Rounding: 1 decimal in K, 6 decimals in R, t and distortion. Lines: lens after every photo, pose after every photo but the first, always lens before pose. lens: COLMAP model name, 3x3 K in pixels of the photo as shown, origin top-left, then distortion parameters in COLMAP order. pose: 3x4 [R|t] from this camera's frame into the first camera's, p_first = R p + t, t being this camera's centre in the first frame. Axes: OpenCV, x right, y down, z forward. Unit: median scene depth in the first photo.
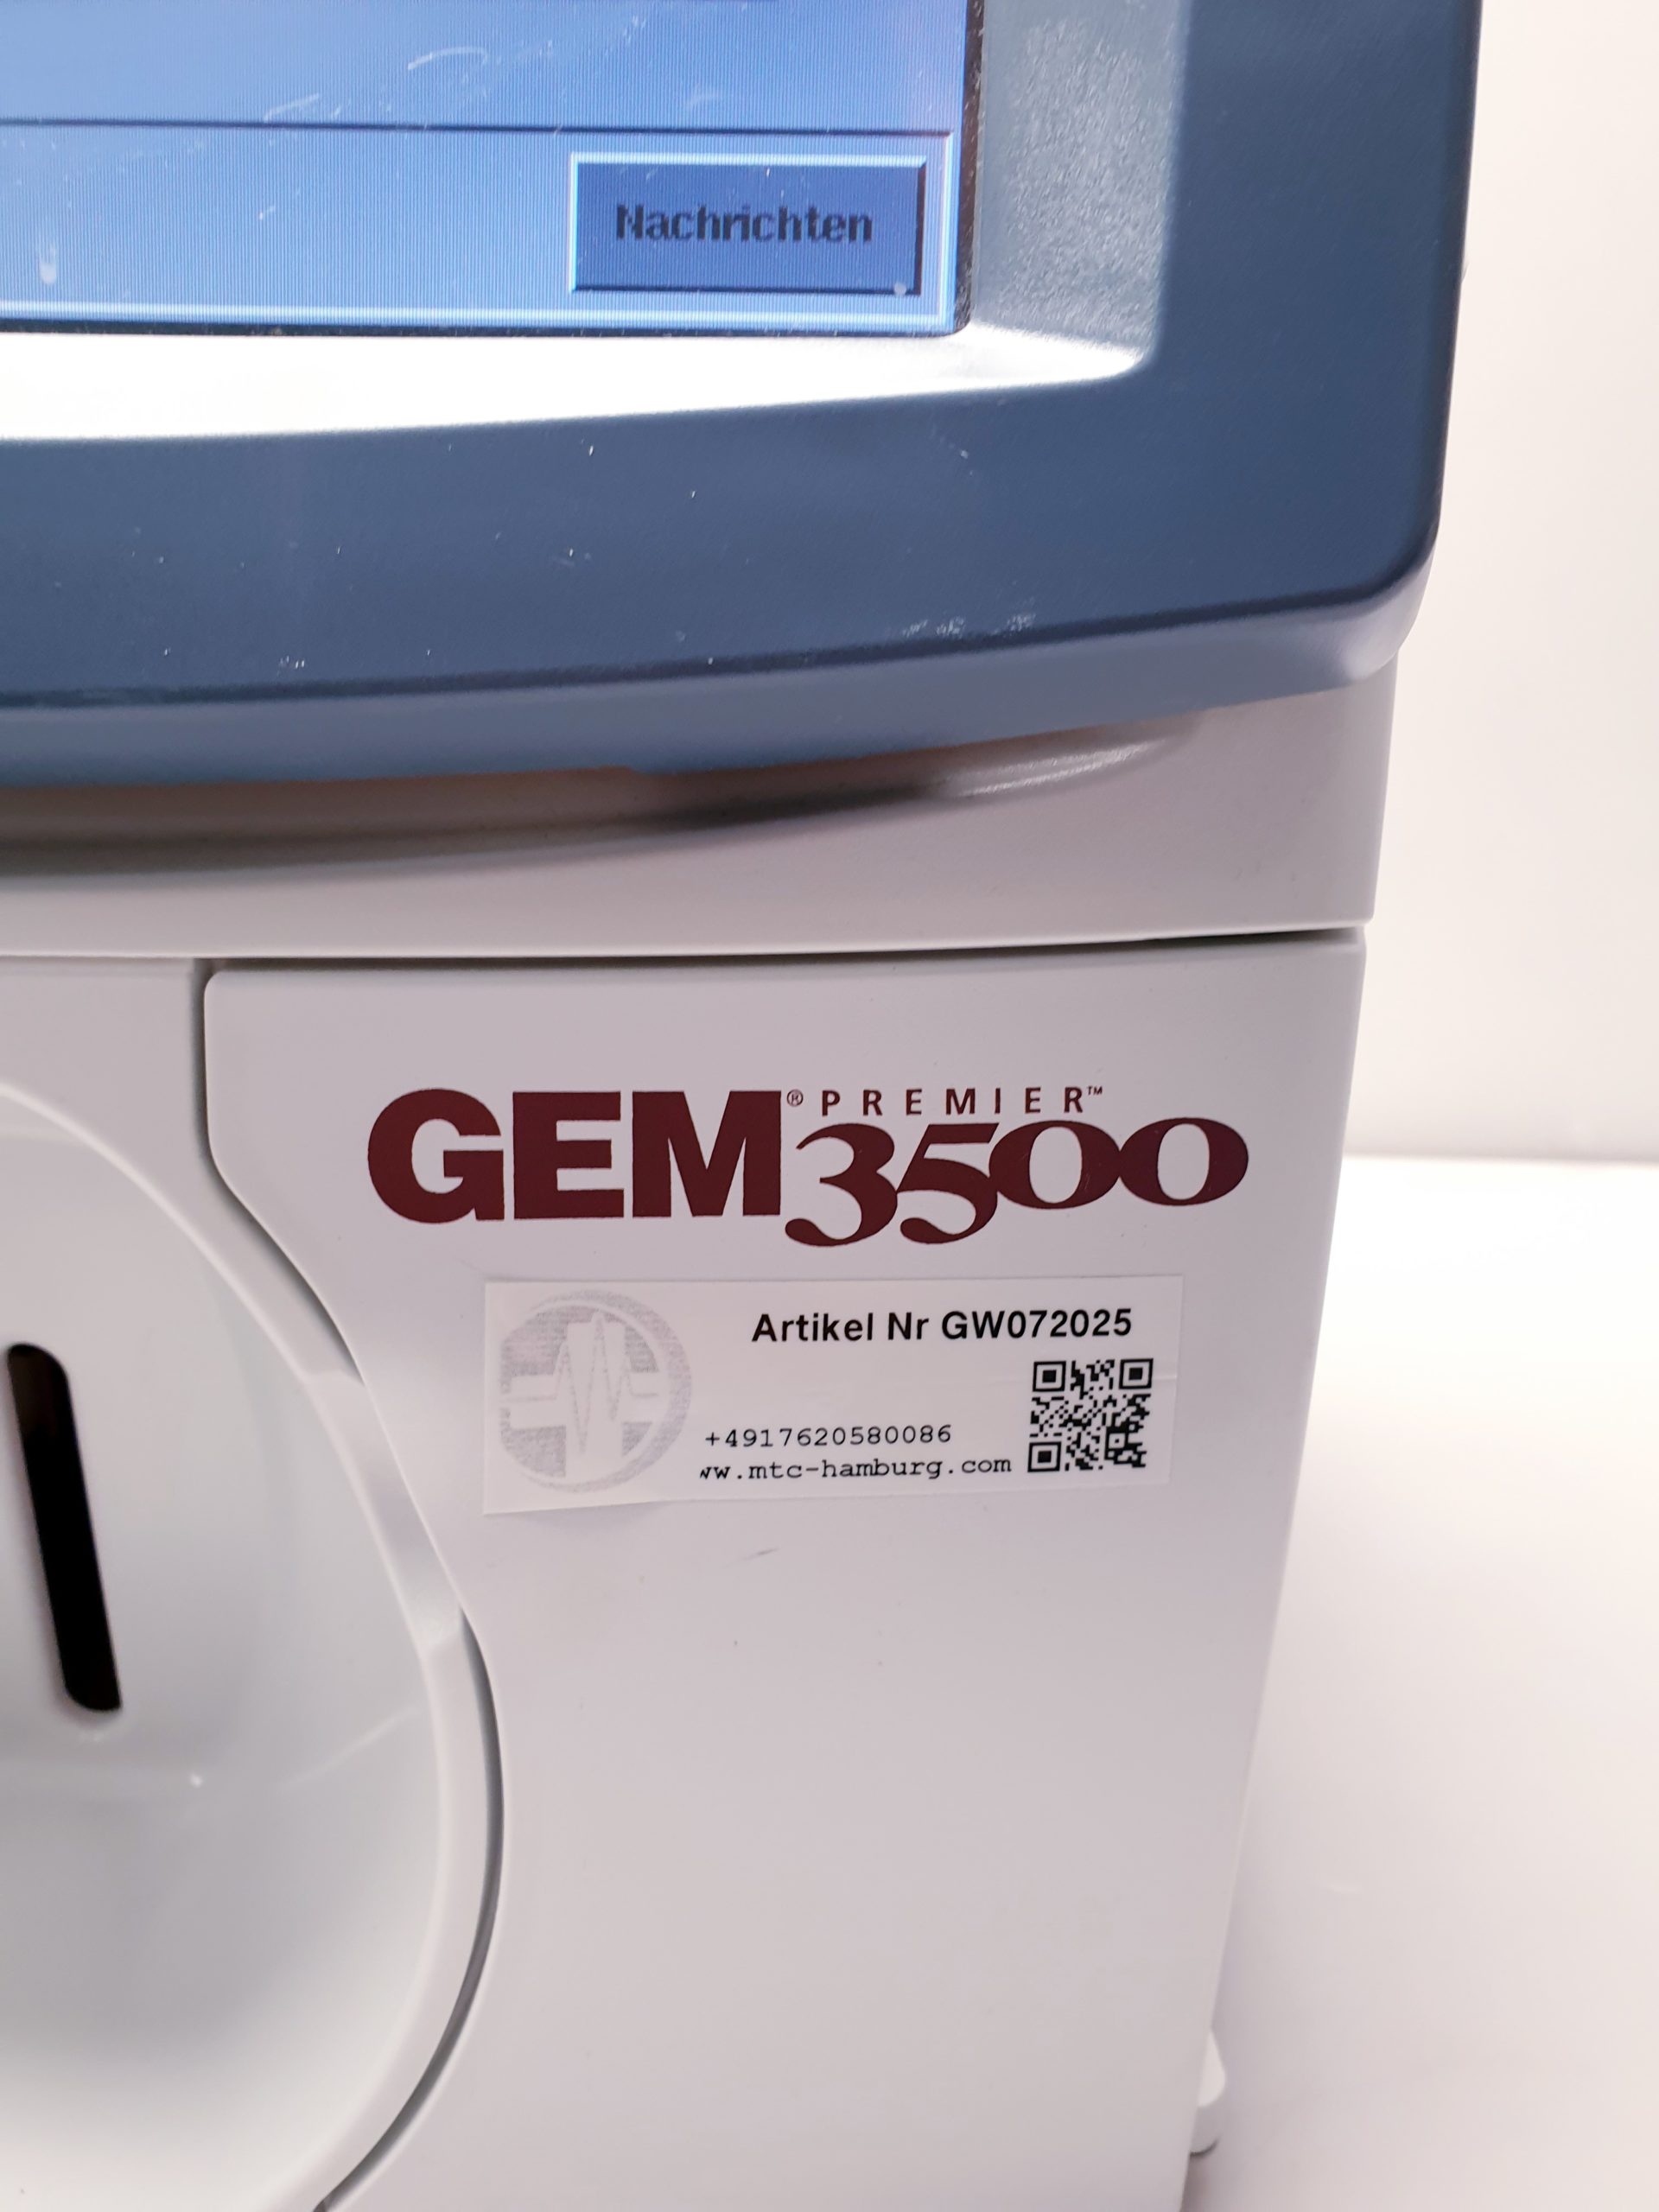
lens RADIAL K [[1701.8, 0, 816.3], [0, 1701.8, 1046.0], [0, 0, 1]] dist [0.141576, -0.188495]
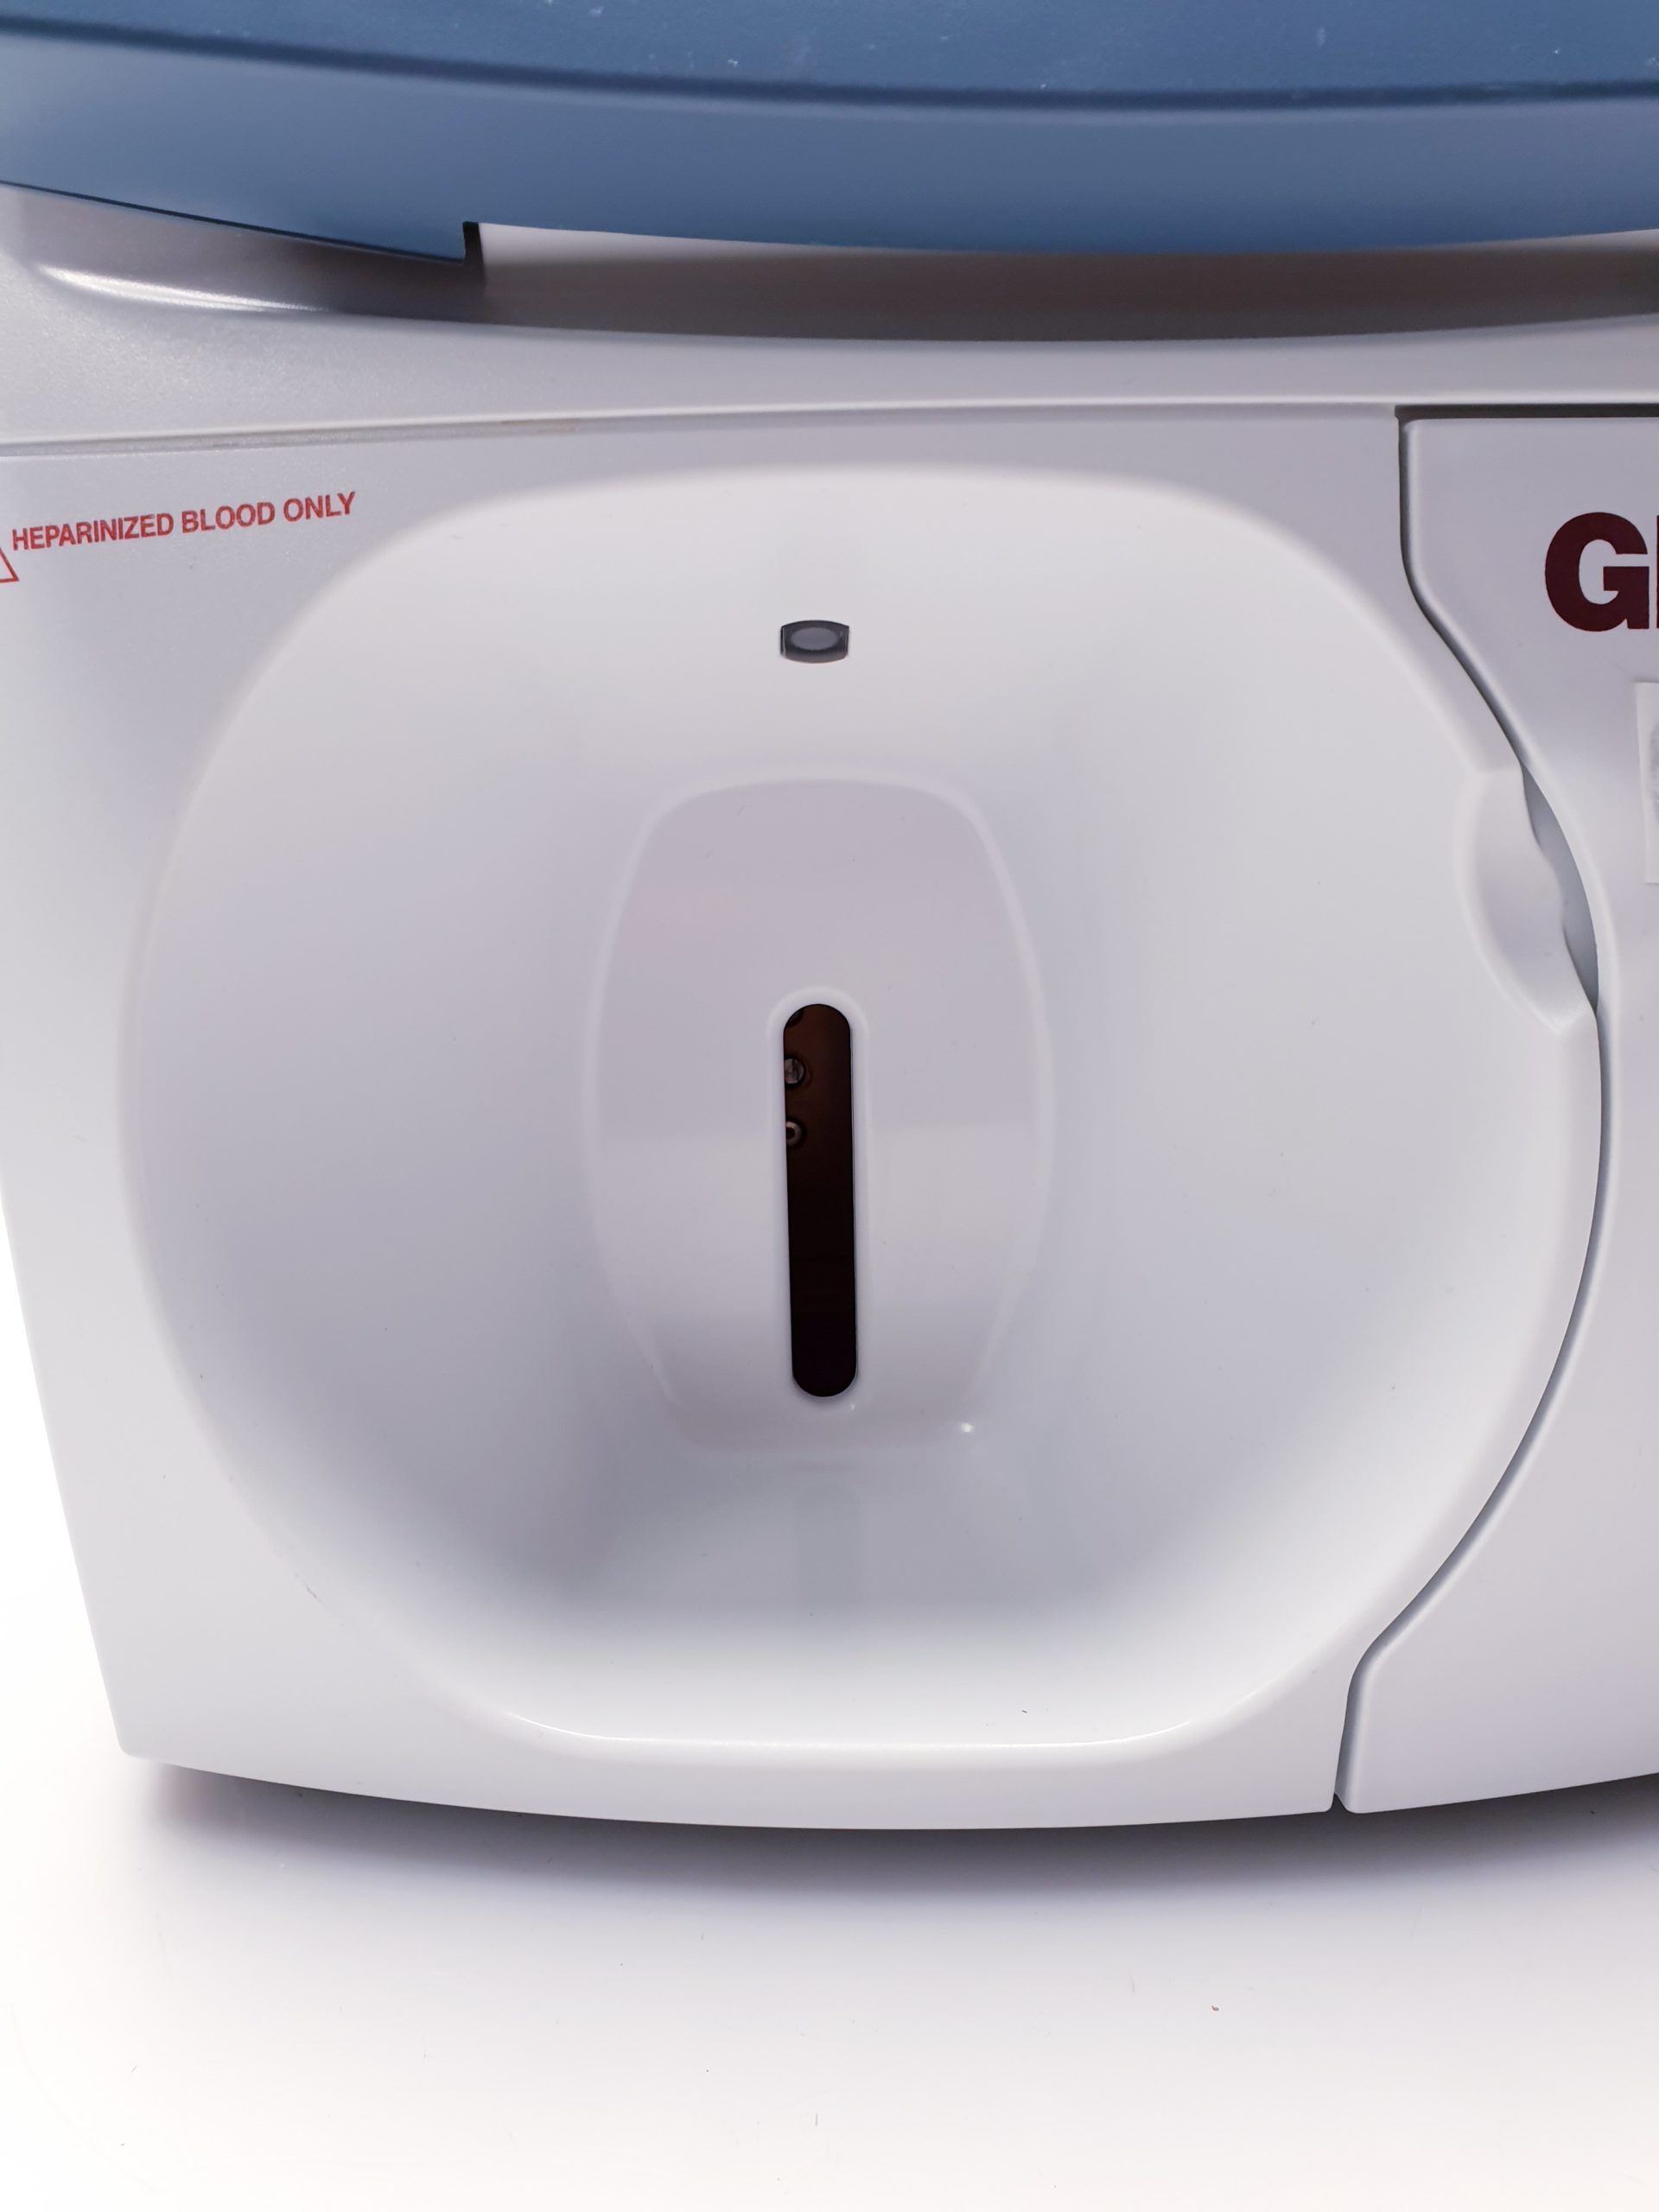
lens RADIAL K [[1749.4, 0, 825.4], [0, 1749.4, 1104.2], [0, 0, 1]] dist [-0.064802, 0.085763]
pose [[0.993276, -0.052389, 0.103235, -0.867158], [0.059241, 0.996160, -0.064464, 0.461144], [-0.099461, 0.070146, 0.992566, -0.090104]]
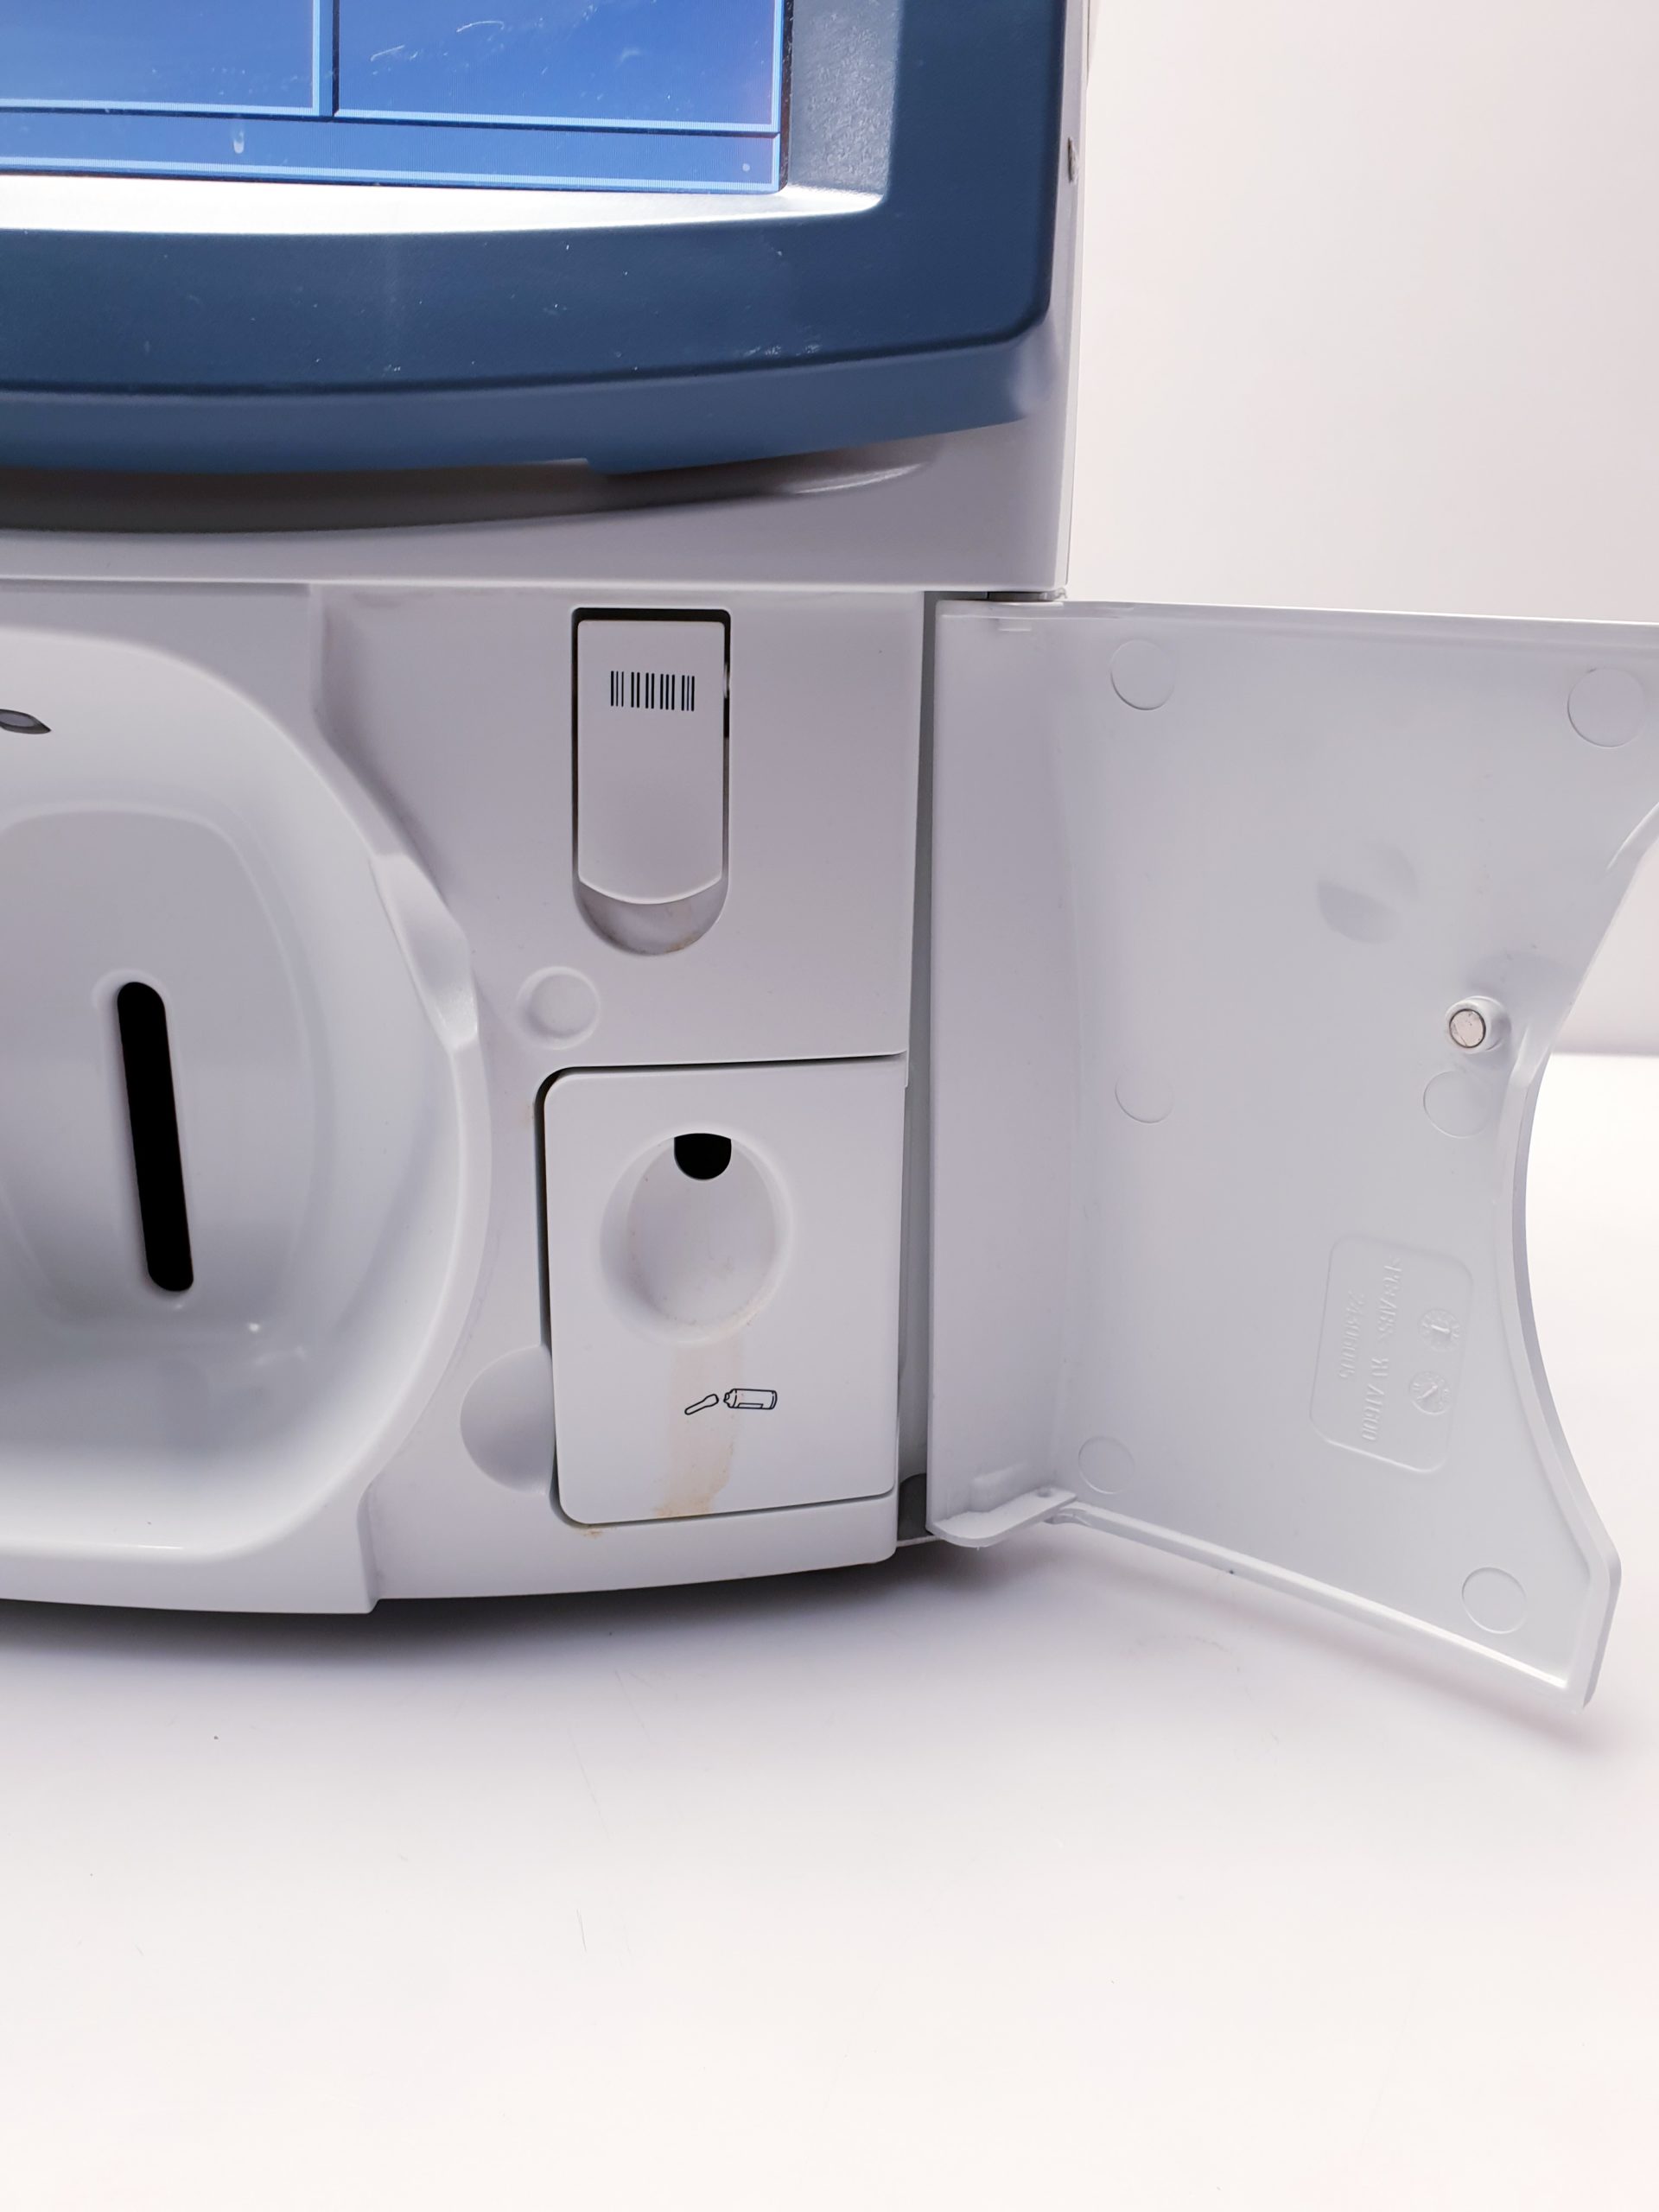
lens RADIAL K [[1734.4, 0, 819.0], [0, 1734.4, 1105.8], [0, 0, 1]] dist [-0.066378, 0.116462]
pose [[0.998474, -0.004931, 0.055004, 0.018636], [0.005435, 0.999945, -0.009003, 0.433975], [-0.054956, 0.009288, 0.998446, -0.590292]]
